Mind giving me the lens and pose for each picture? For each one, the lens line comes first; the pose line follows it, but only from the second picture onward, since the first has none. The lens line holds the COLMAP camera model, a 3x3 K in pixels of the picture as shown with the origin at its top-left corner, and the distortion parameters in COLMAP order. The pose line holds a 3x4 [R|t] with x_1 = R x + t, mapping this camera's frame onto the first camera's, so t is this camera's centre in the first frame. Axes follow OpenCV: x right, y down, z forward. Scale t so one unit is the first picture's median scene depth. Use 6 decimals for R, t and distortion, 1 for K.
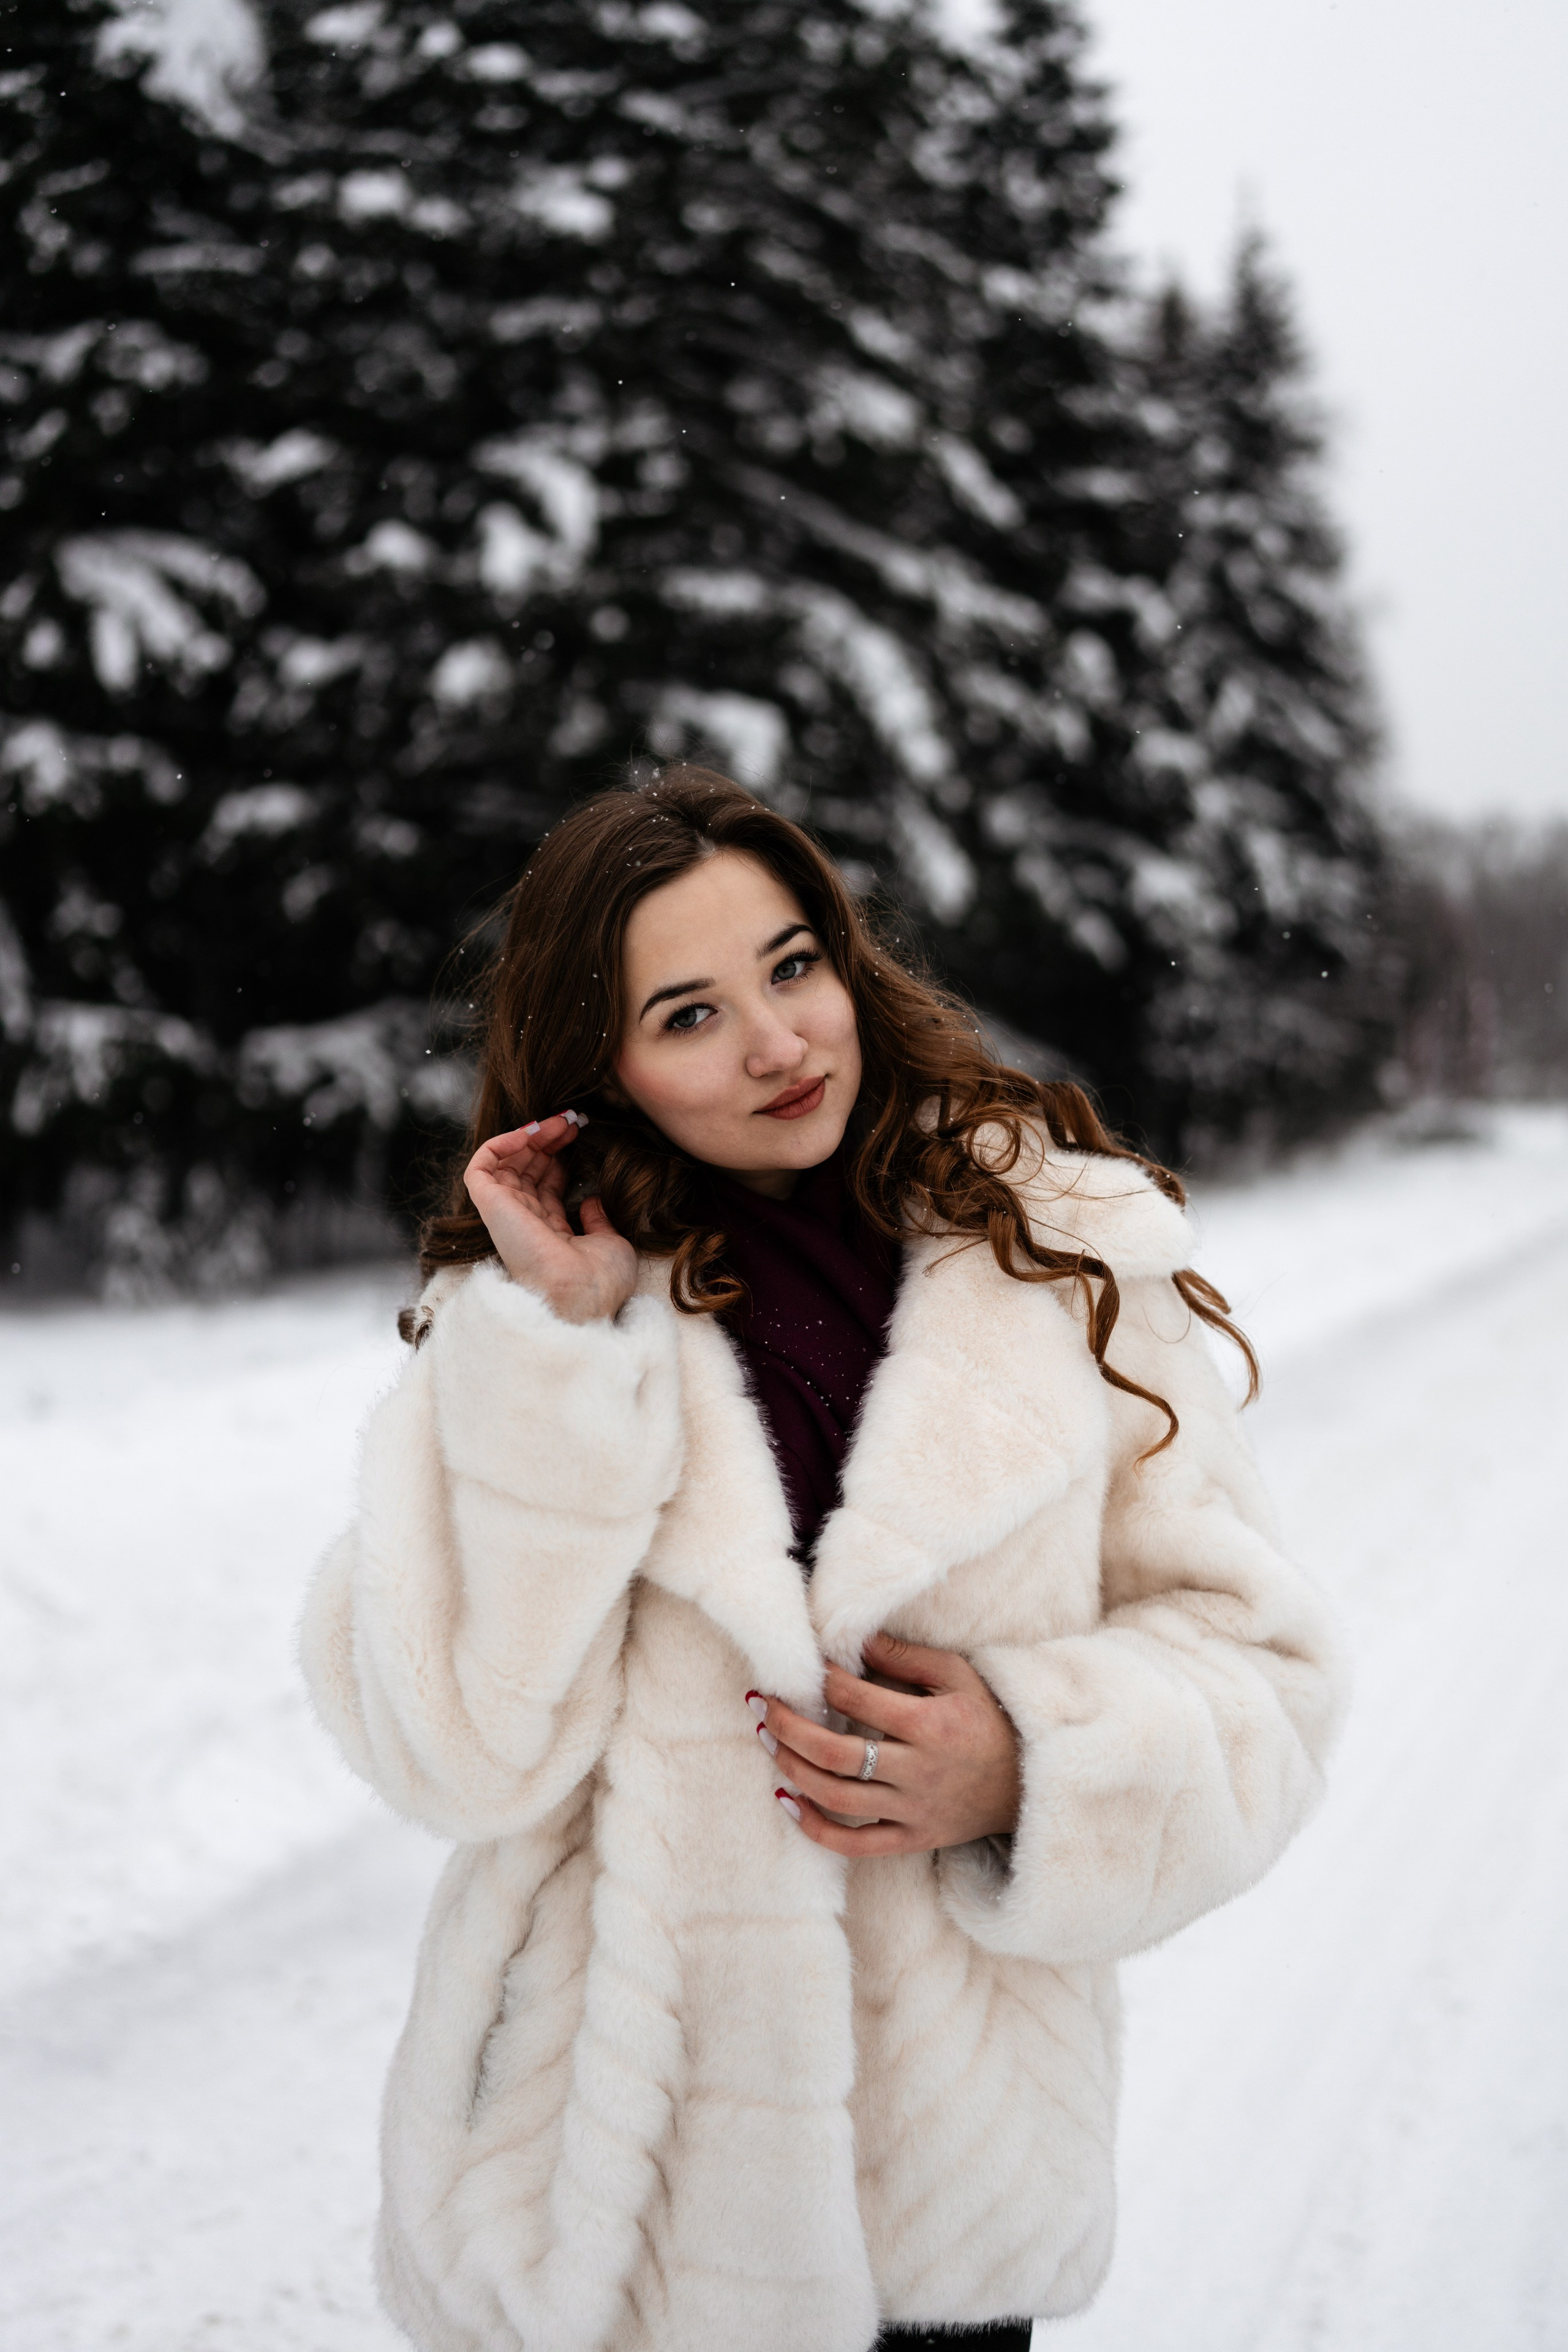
lens RADIAL K [[2267.4, 0, 759.2], [0, 2267.4, 1161.8], [0, 0, 1]] dist [0.061332, -0.073759]
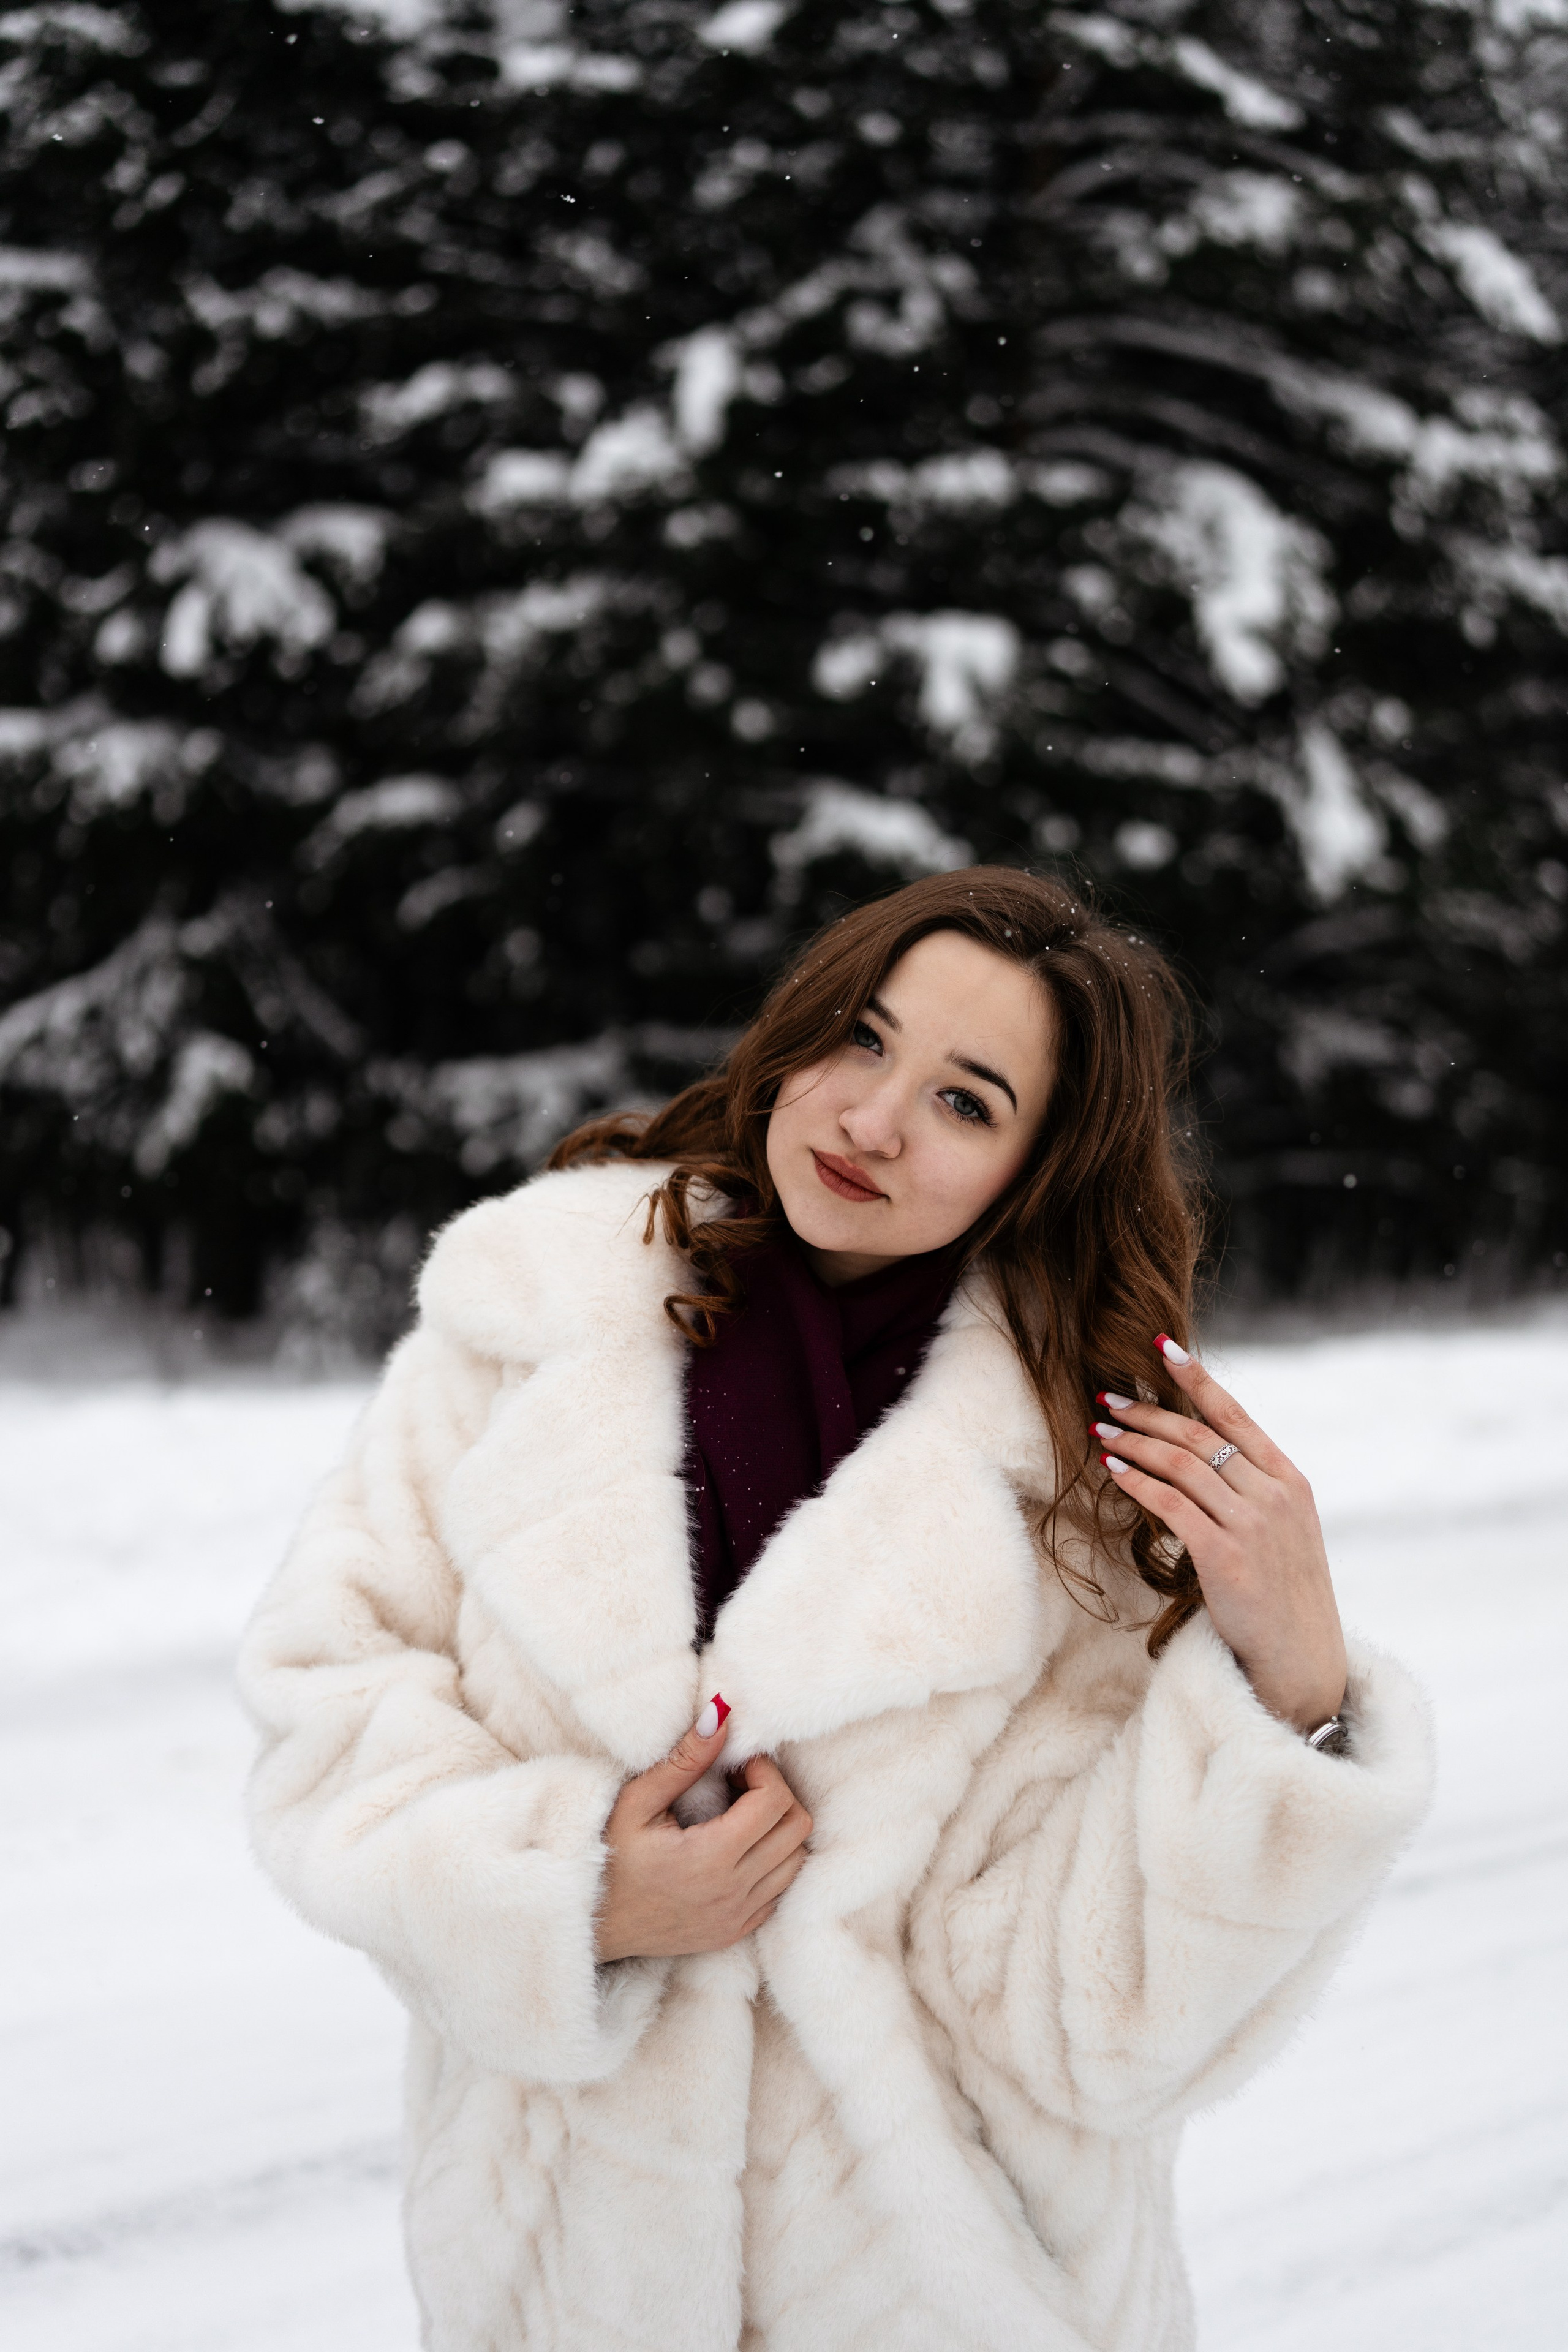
lens RADIAL K [[2267.4, 0, 759.2], [0, 2267.4, 1161.8], [0, 0, 1]] dist [0.061332, -0.073759]
pose [[0.825912, 0.015124, -0.563596, 0.381102], [-0.037437, 0.998905, -0.028056, -0.000653], [0.562555, 0.044271, 0.825574, 0.373881]]
